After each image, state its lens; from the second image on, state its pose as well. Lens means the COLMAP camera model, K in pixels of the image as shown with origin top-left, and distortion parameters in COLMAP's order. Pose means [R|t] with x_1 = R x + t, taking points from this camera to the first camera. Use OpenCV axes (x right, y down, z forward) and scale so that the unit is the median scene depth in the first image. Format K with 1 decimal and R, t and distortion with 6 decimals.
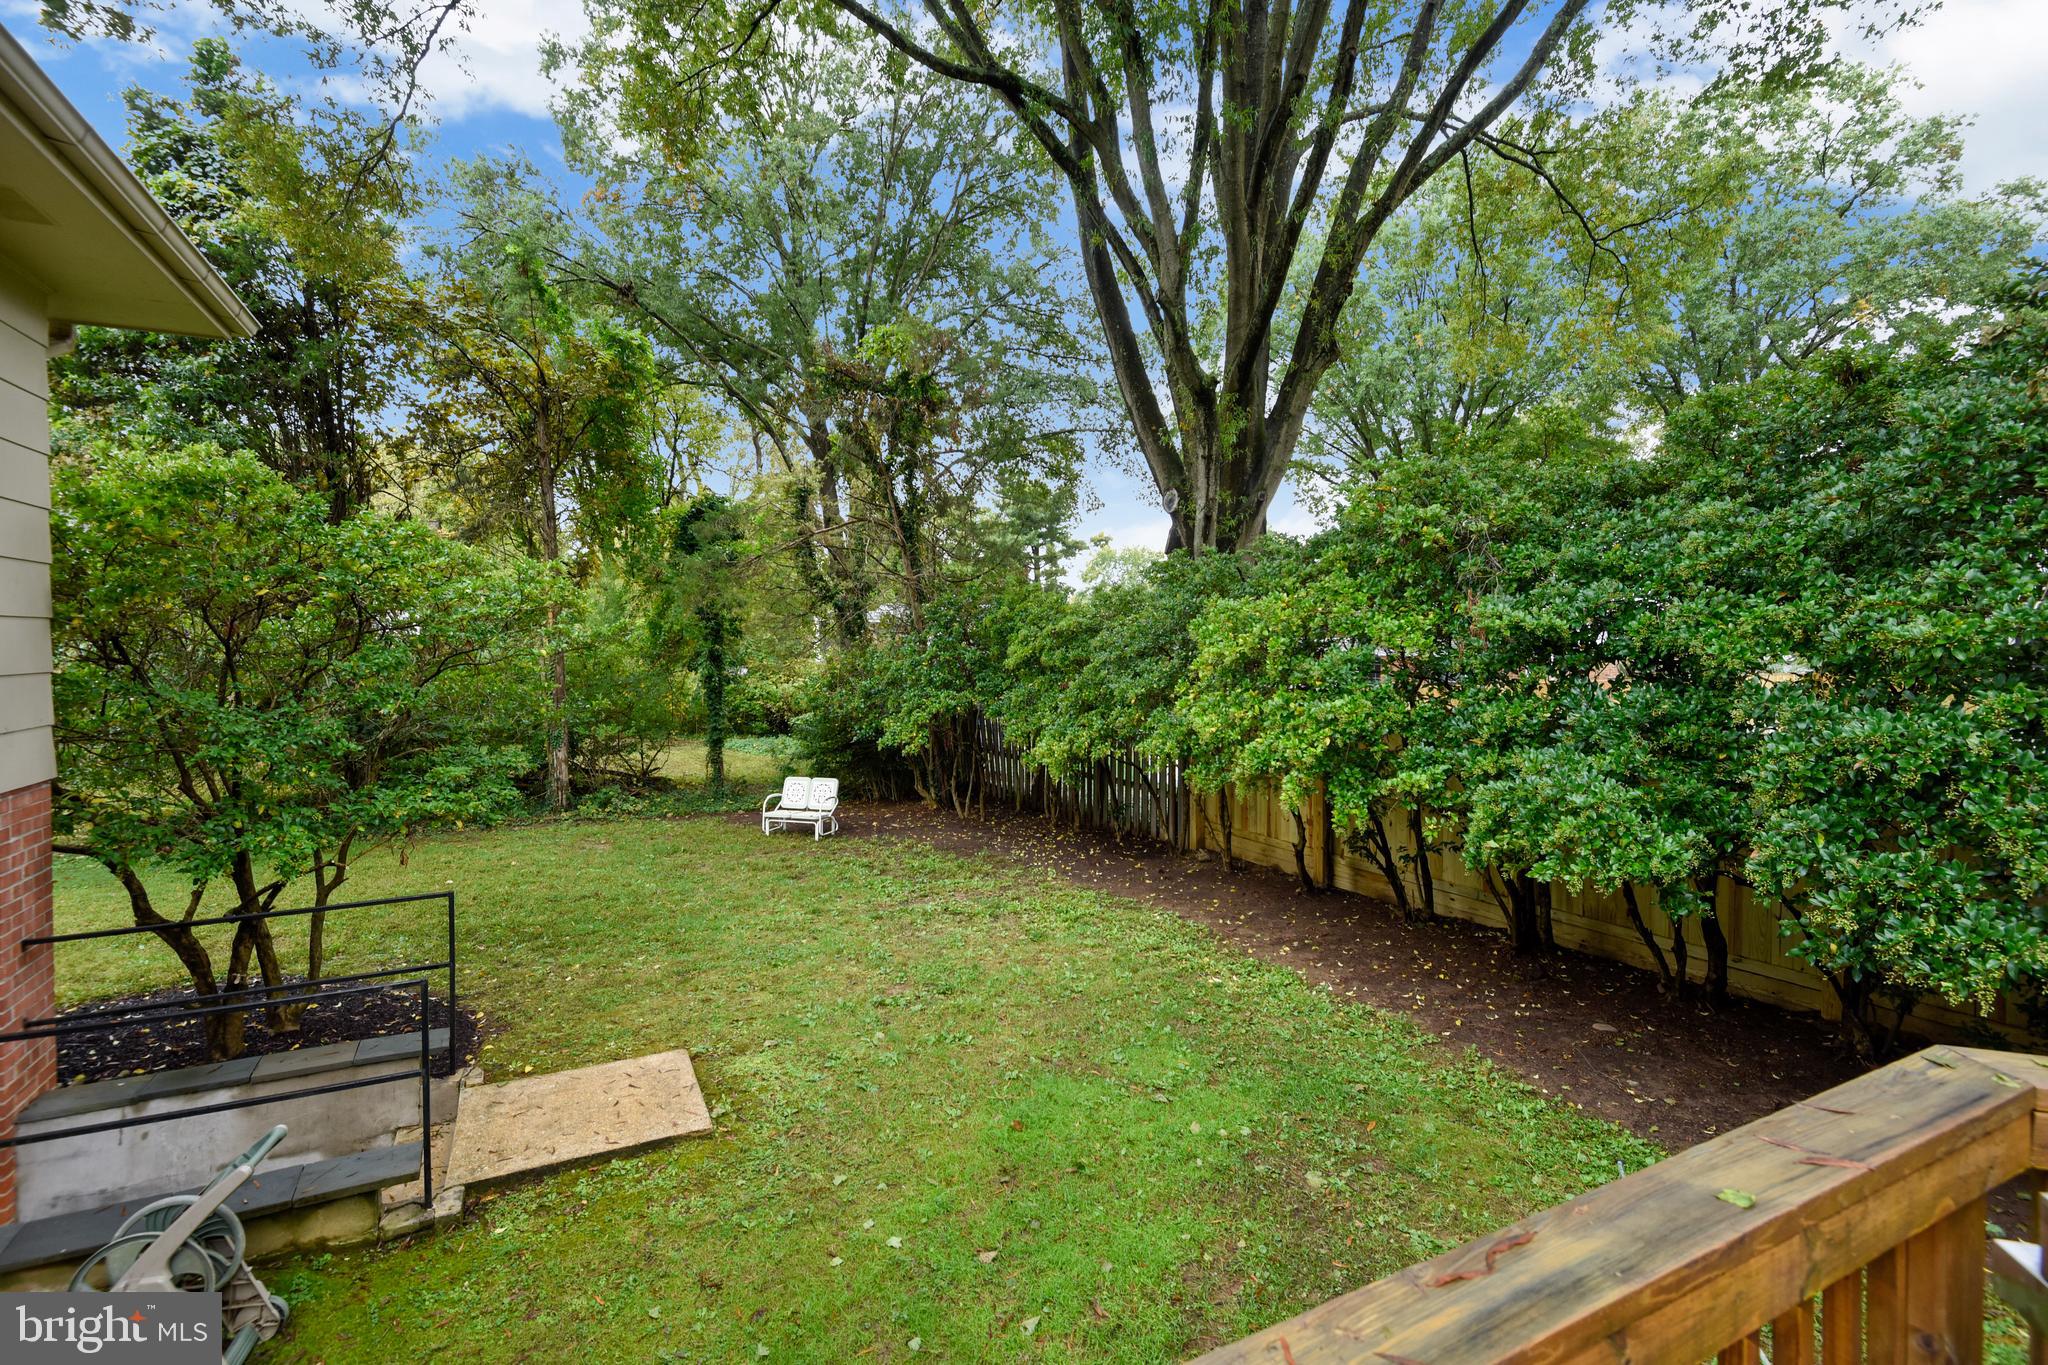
lens RADIAL K [[959.5, 0, 1020.5], [0, 959.5, 648.2], [0, 0, 1]] dist [0.001875, 0.000174]
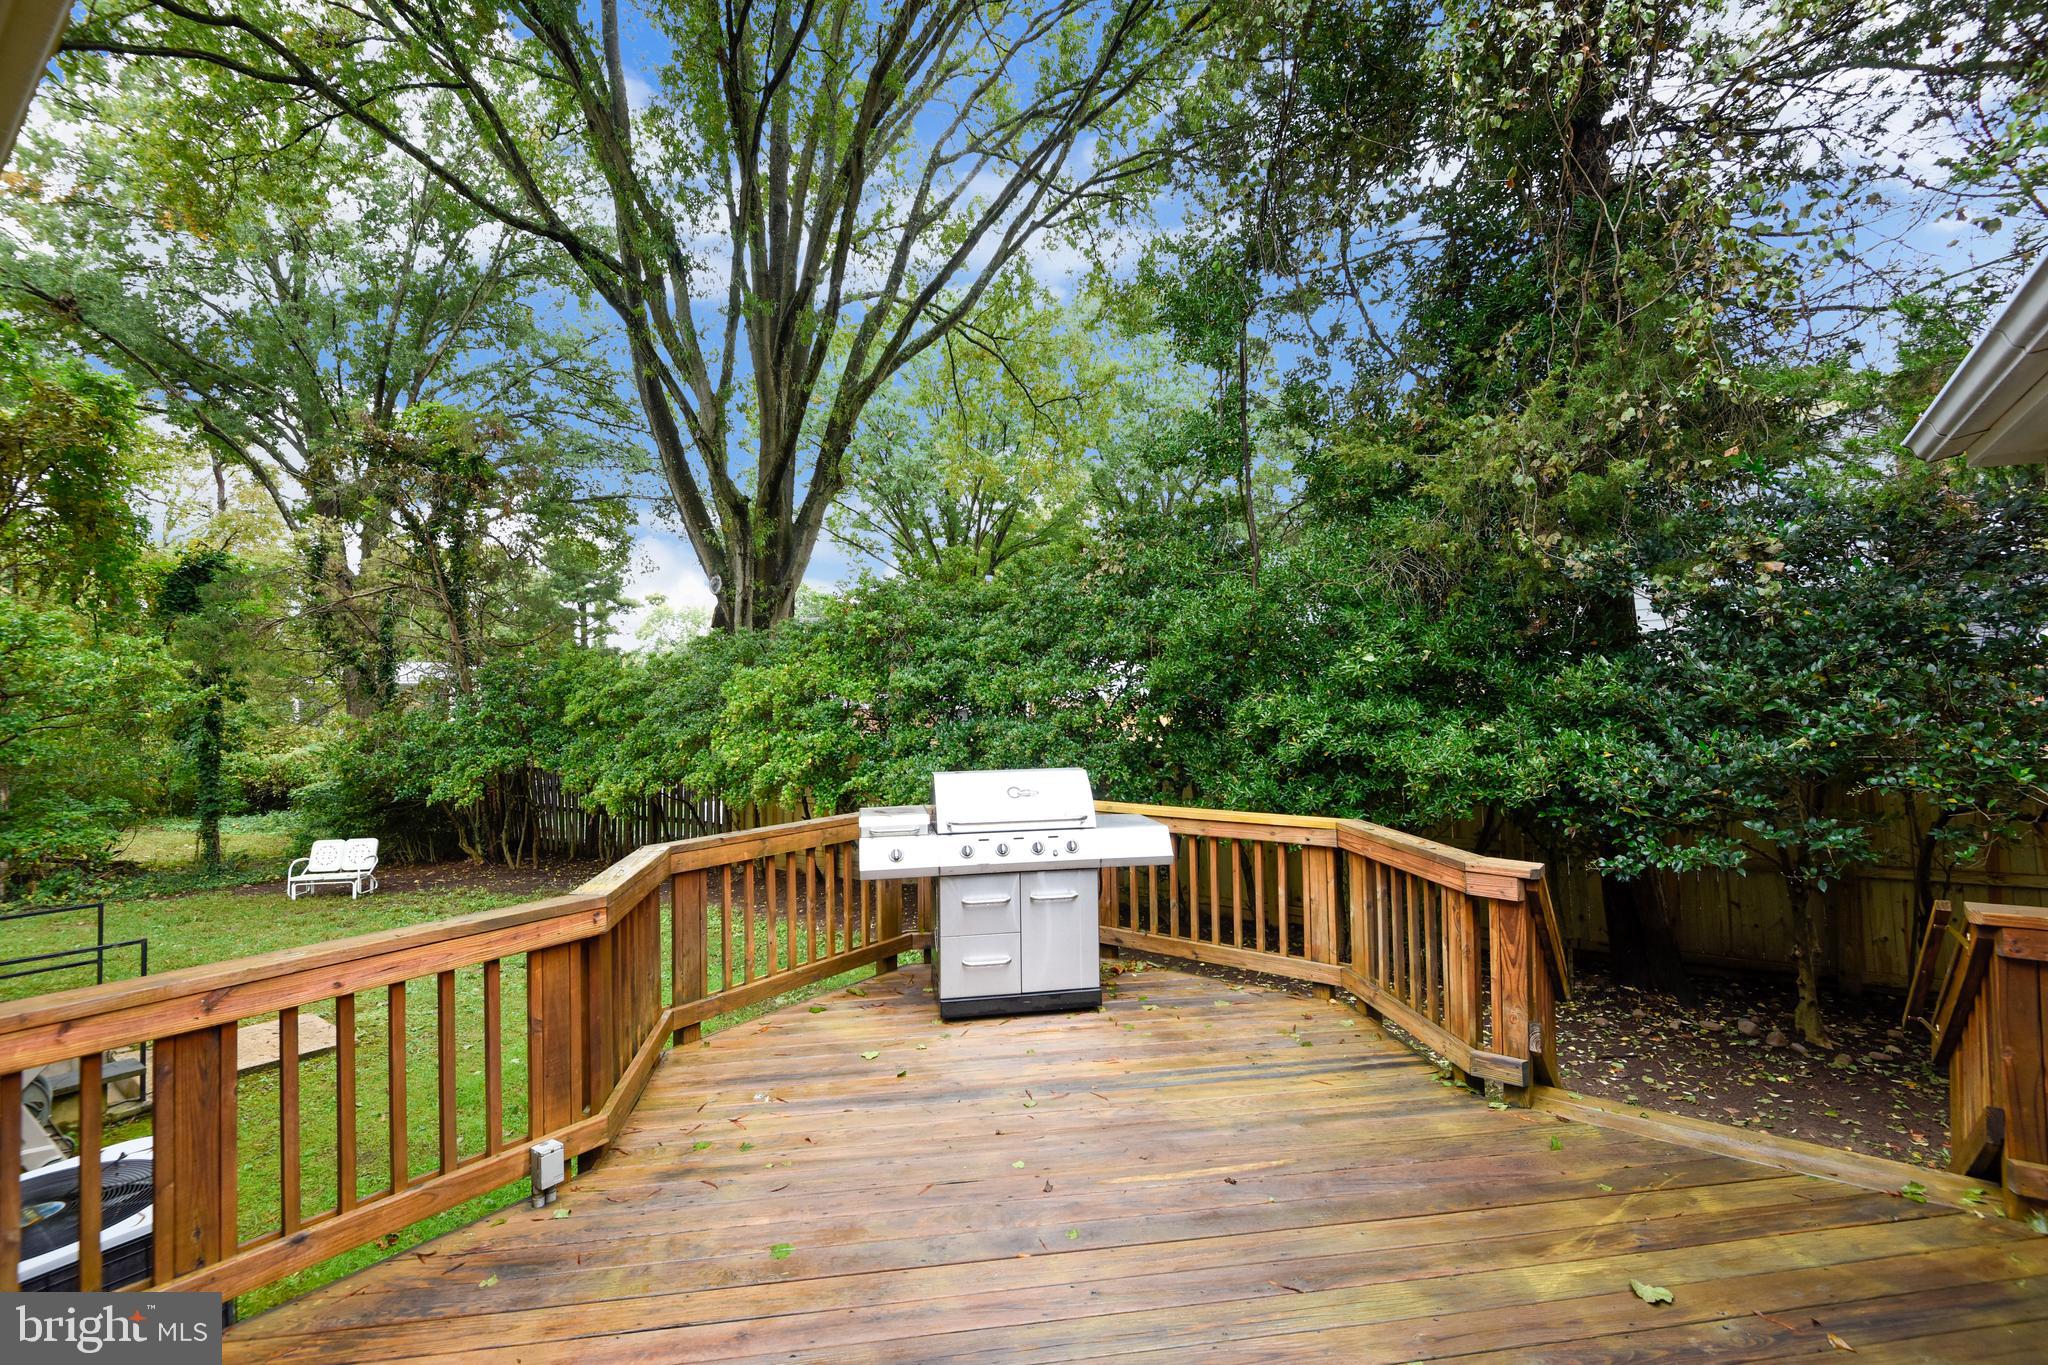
lens RADIAL K [[937.0, 0, 1032.0], [0, 937.0, 665.6], [0, 0, 1]] dist [0.030989, -0.022207]
pose [[0.894981, 0.000827, 0.446103, -0.016381], [0.018287, 0.999090, -0.038540, 0.003773], [-0.445729, 0.042650, 0.894152, -0.237306]]
